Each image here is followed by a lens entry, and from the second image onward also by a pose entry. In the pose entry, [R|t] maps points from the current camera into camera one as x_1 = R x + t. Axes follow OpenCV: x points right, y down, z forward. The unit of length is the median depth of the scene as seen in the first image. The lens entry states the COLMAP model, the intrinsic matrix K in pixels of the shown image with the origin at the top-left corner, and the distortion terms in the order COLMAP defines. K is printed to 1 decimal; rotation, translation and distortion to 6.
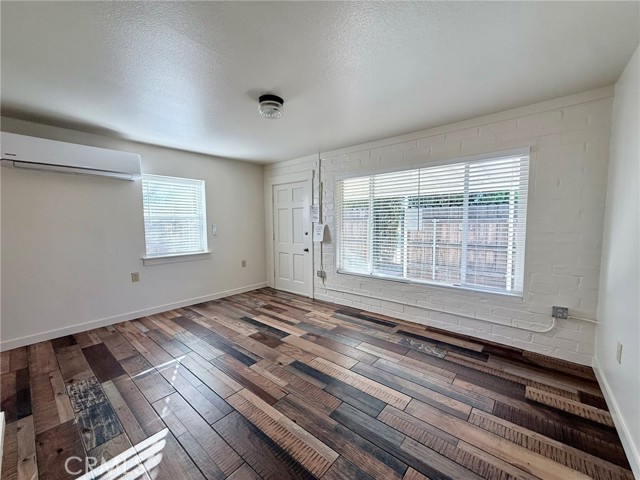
lens RADIAL K [[256.4, 0, 319.4], [0, 256.4, 239.6], [0, 0, 1]] dist [0.001781, -0.000738]
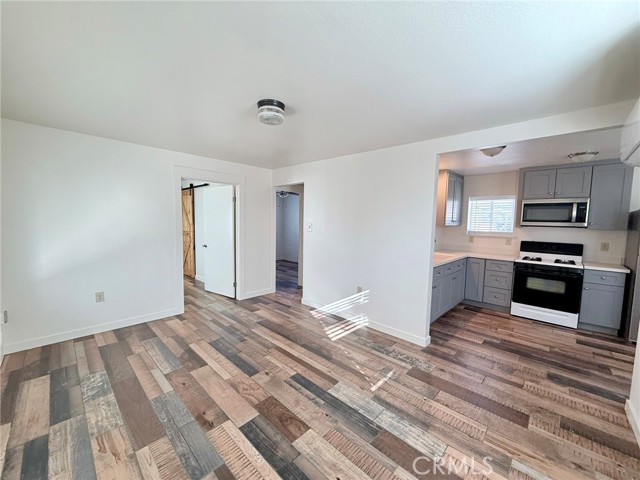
lens RADIAL K [[256.4, 0, 319.8], [0, 256.4, 241.2], [0, 0, 1]] dist [0.001781, -0.000738]
pose [[-0.997901, -0.020302, 0.061500, -0.409286], [-0.010786, 0.988433, 0.151271, -0.194205], [-0.063860, 0.150290, -0.986577, 1.893156]]
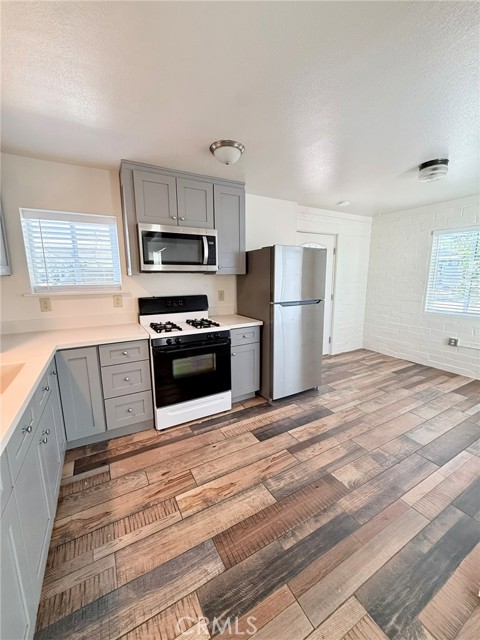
lens RADIAL K [[256.4, 0, 242.4], [0, 256.4, 320.2], [0, 0, 1]] dist [0.001781, -0.000738]
pose [[-0.352399, 0.171584, -0.919986, -0.874987], [-0.059095, 0.977007, 0.204856, -0.090588], [0.933982, 0.126558, -0.334156, 0.769392]]
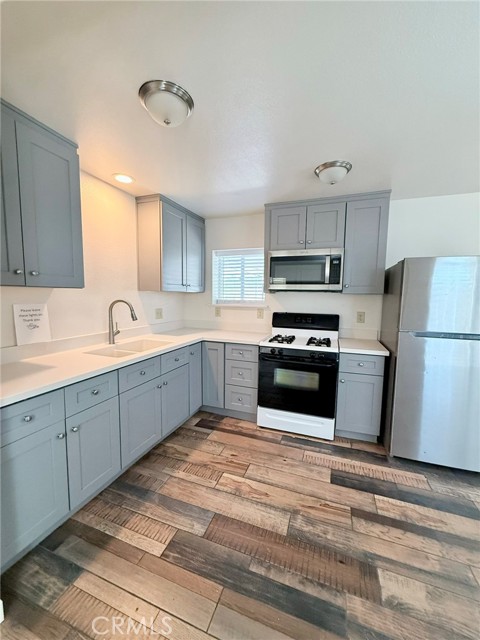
lens RADIAL K [[256.4, 0, 238.4], [0, 256.4, 321.5], [0, 0, 1]] dist [0.001781, -0.000738]
pose [[-0.942447, 0.029073, -0.333088, -1.141640], [-0.031811, 0.983897, 0.175882, -0.110680], [0.332838, 0.176356, -0.926346, 1.133473]]
